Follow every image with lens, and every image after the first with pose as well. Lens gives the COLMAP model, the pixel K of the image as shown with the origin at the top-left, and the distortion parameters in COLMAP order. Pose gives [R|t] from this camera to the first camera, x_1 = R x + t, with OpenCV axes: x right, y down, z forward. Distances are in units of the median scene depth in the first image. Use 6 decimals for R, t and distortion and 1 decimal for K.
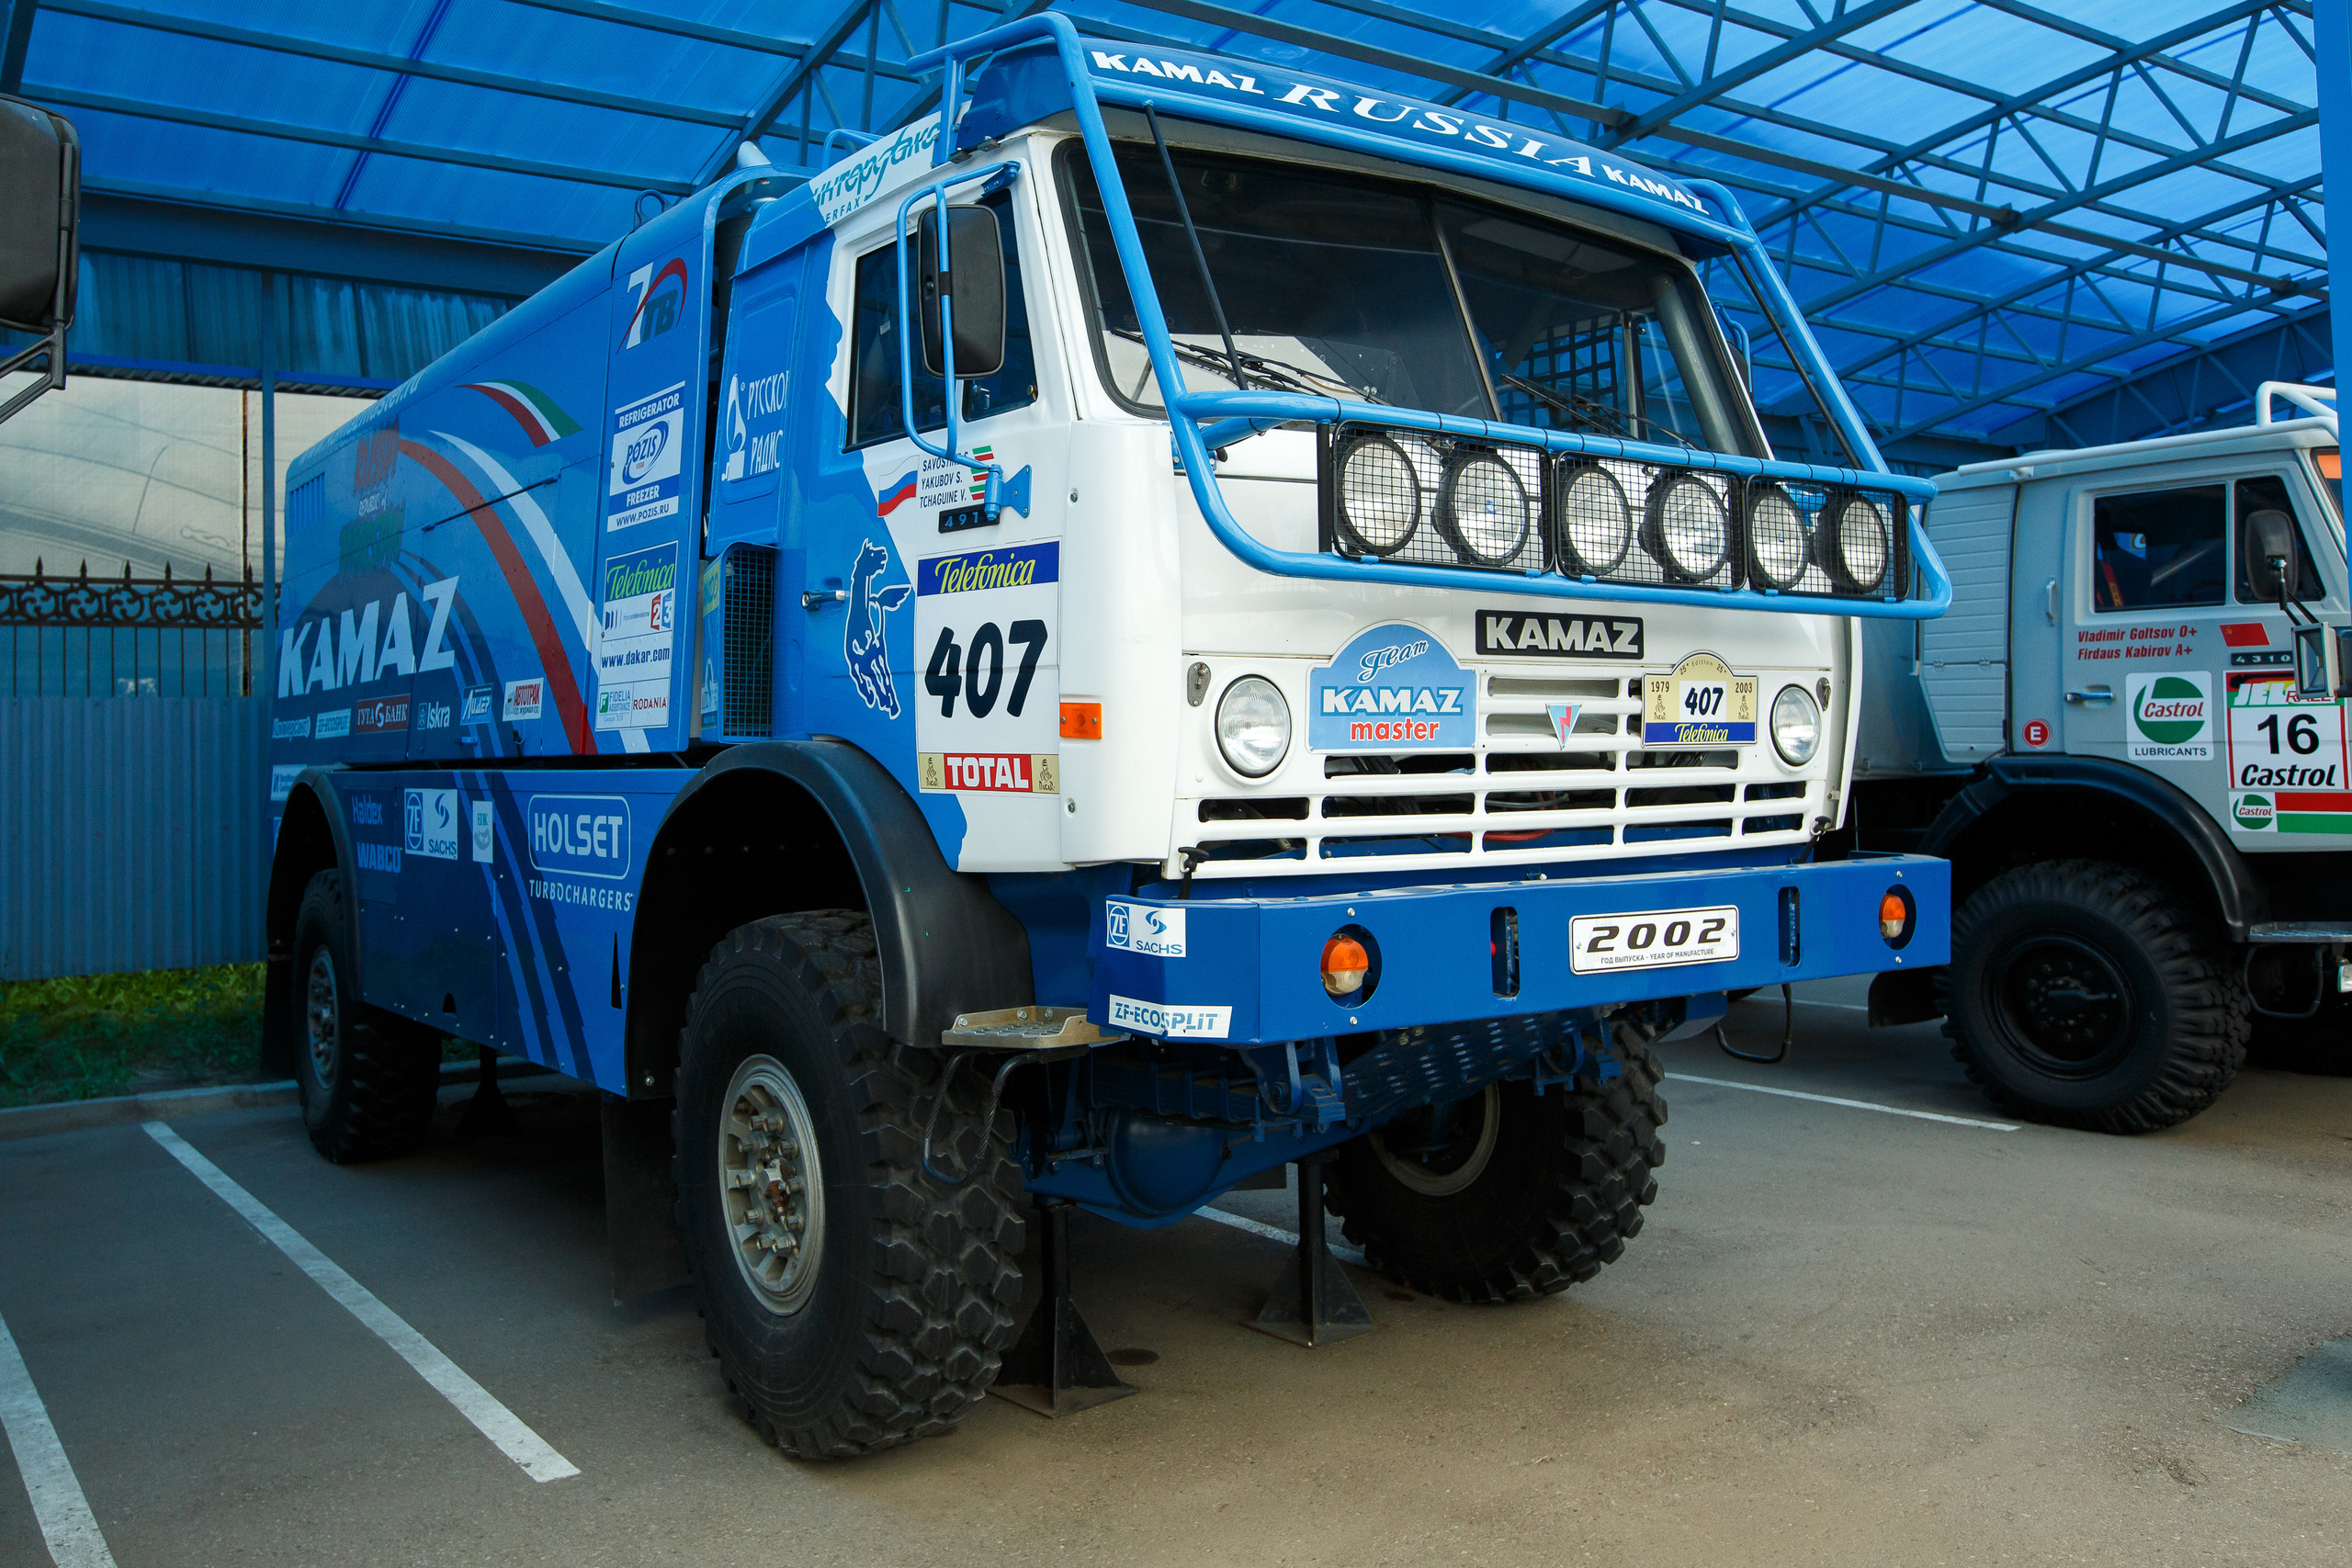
lens RADIAL K [[1919.1, 0, 1020.1], [0, 1919.1, 671.1], [0, 0, 1]] dist [-0.008338, 0.016161]
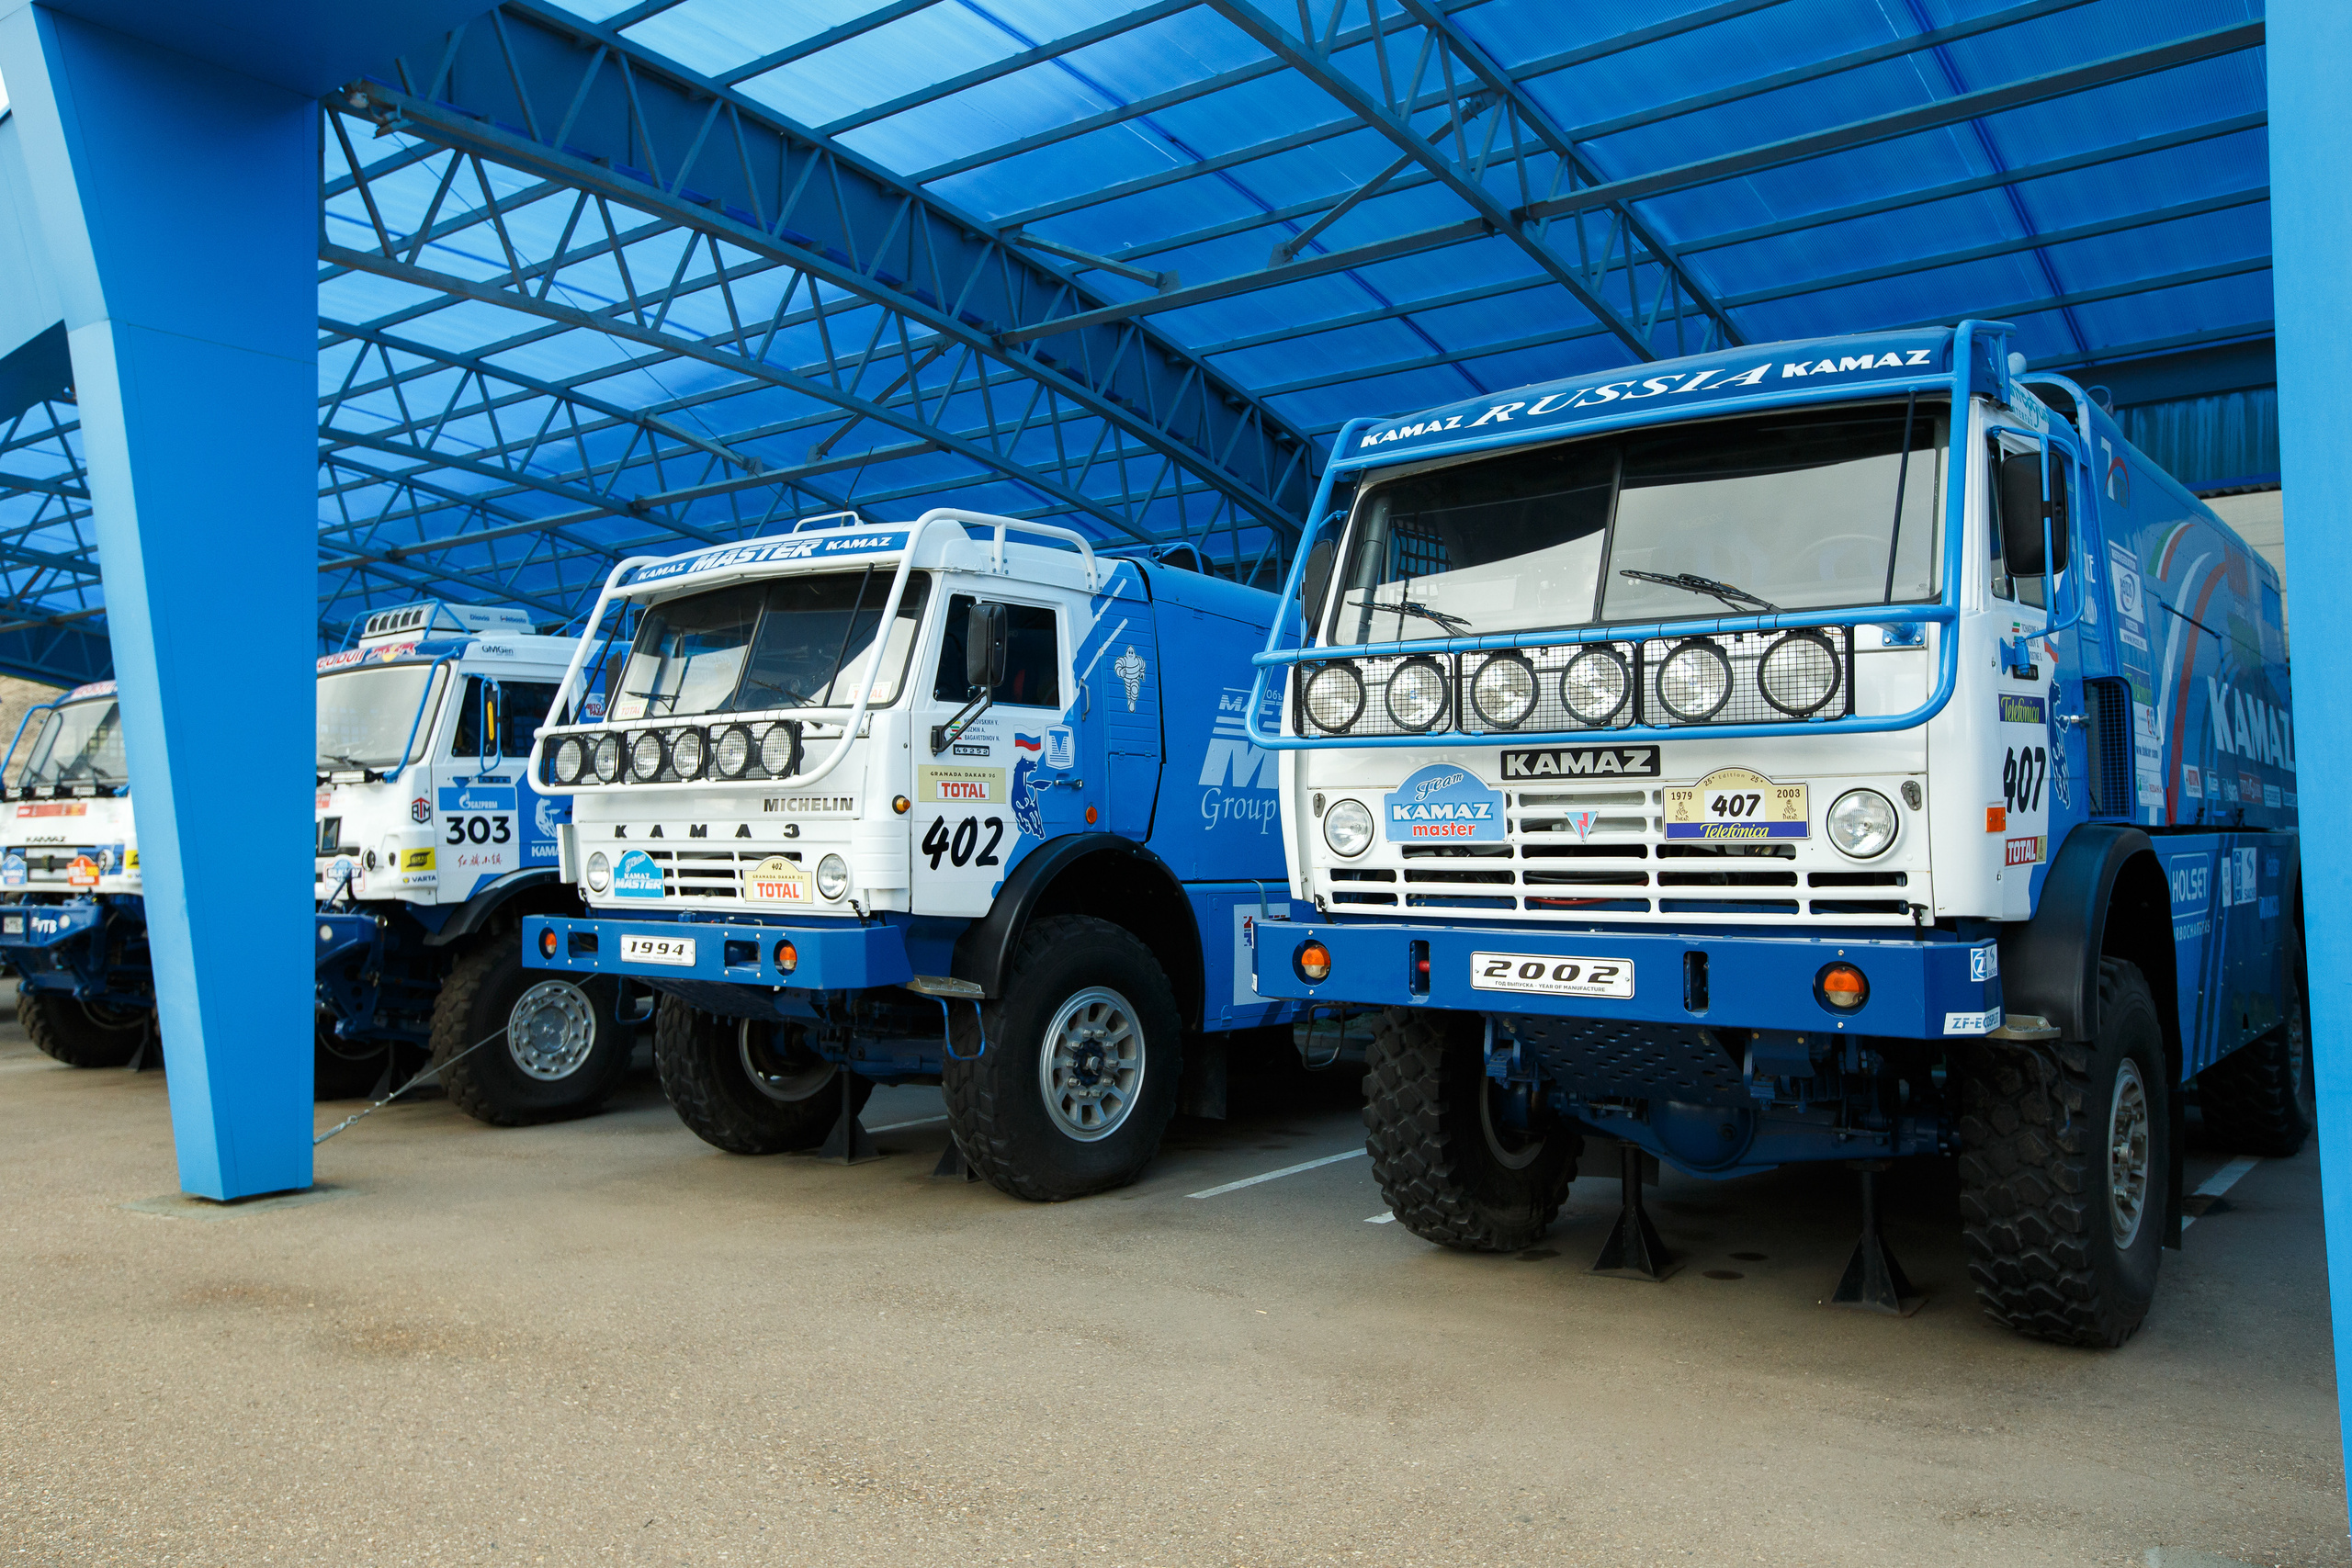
lens RADIAL K [[1851.7, 0, 1102.4], [0, 1851.7, 770.8], [0, 0, 1]] dist [0.011962, 0.005381]
pose [[0.289552, -0.018456, -0.956984, 1.453603], [0.051475, 0.998667, -0.003686, -0.025129], [0.955777, -0.048194, 0.290117, 0.250594]]
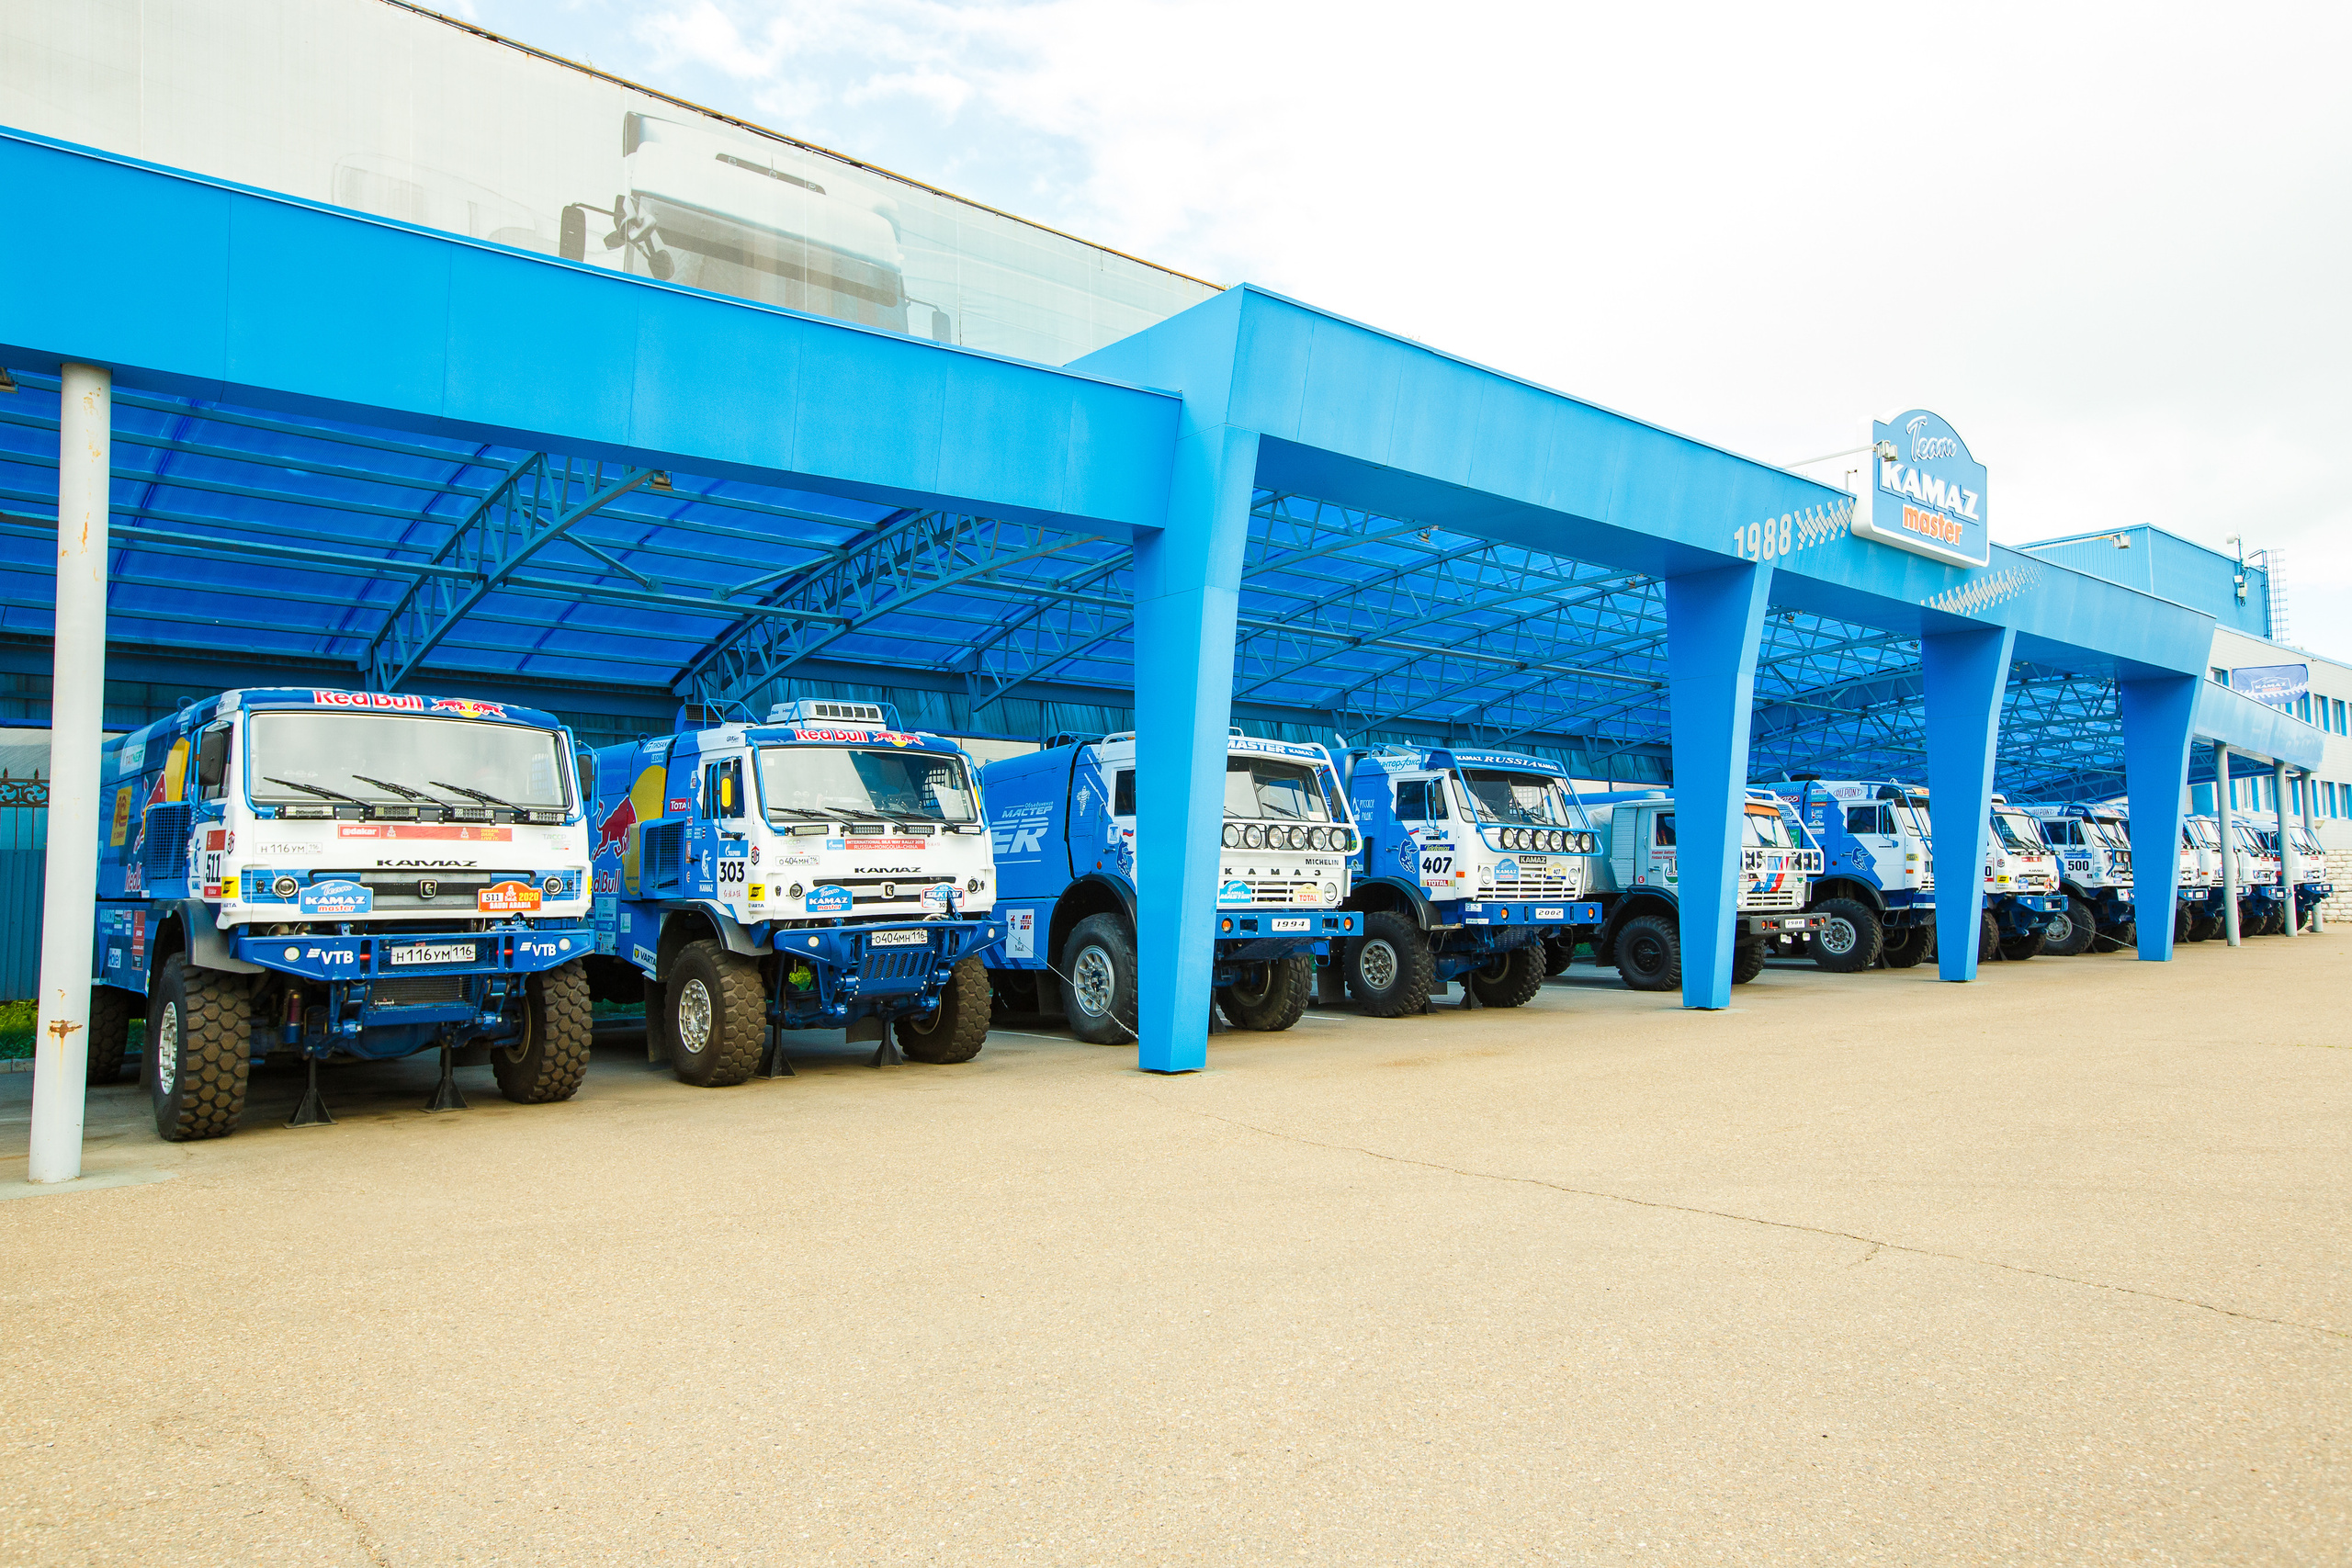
lens RADIAL K [[1544.5, 0, 1176.0], [0, 1544.5, 784.0], [0, 0, 1]] dist [0.008767, 0.004108]
pose [[0.991869, 0.022353, 0.125286, -1.254242], [-0.019286, 0.999485, -0.025634, -0.099624], [-0.125795, 0.023009, 0.991789, -3.175693]]
